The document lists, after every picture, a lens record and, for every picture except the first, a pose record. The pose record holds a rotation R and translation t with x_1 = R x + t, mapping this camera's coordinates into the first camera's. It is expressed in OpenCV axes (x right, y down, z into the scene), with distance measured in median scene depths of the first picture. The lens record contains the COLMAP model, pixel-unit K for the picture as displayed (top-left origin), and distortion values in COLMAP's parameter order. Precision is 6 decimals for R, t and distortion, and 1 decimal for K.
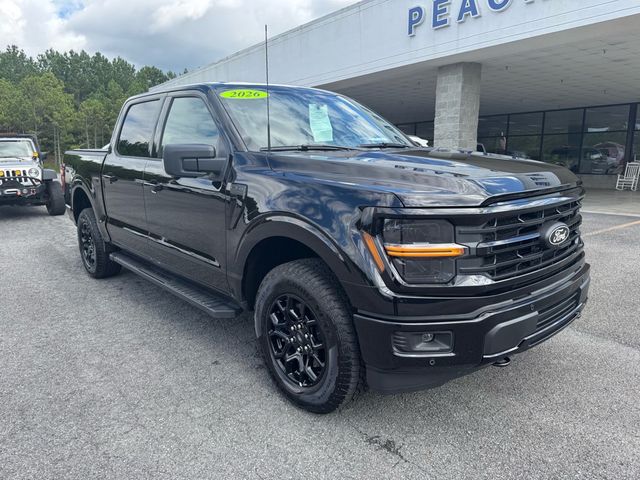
lens RADIAL K [[459.2, 0, 320.0], [0, 459.2, 240.0], [0, 0, 1]] dist [0.029680, -0.032371]
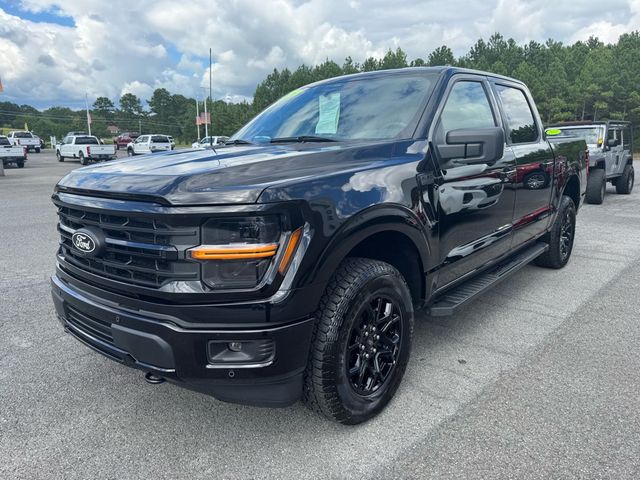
lens RADIAL K [[459.2, 0, 320.0], [0, 459.2, 240.0], [0, 0, 1]] dist [0.029680, -0.032371]
pose [[0.129588, 0.215688, -0.967825, 1.522570], [-0.181862, 0.964668, 0.190634, -0.286142], [0.974748, 0.151307, 0.164235, 1.355474]]
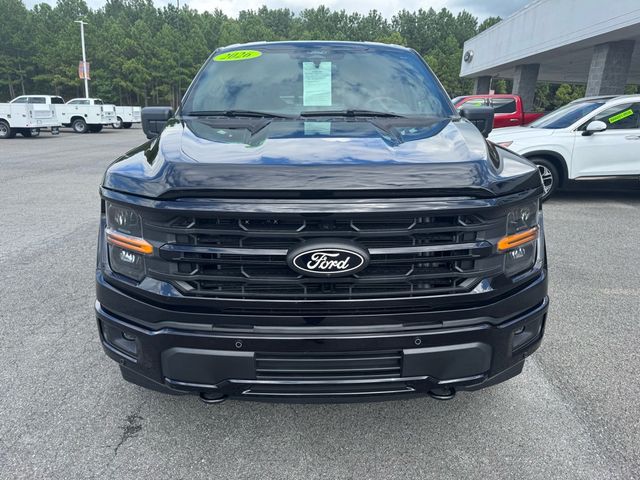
lens RADIAL K [[459.2, 0, 320.0], [0, 459.2, 240.0], [0, 0, 1]] dist [0.029680, -0.032371]
pose [[0.762341, 0.201828, -0.614899, 0.947836], [-0.145672, 0.979260, 0.140820, -0.138251], [0.630568, -0.017779, 0.775931, 0.488823]]
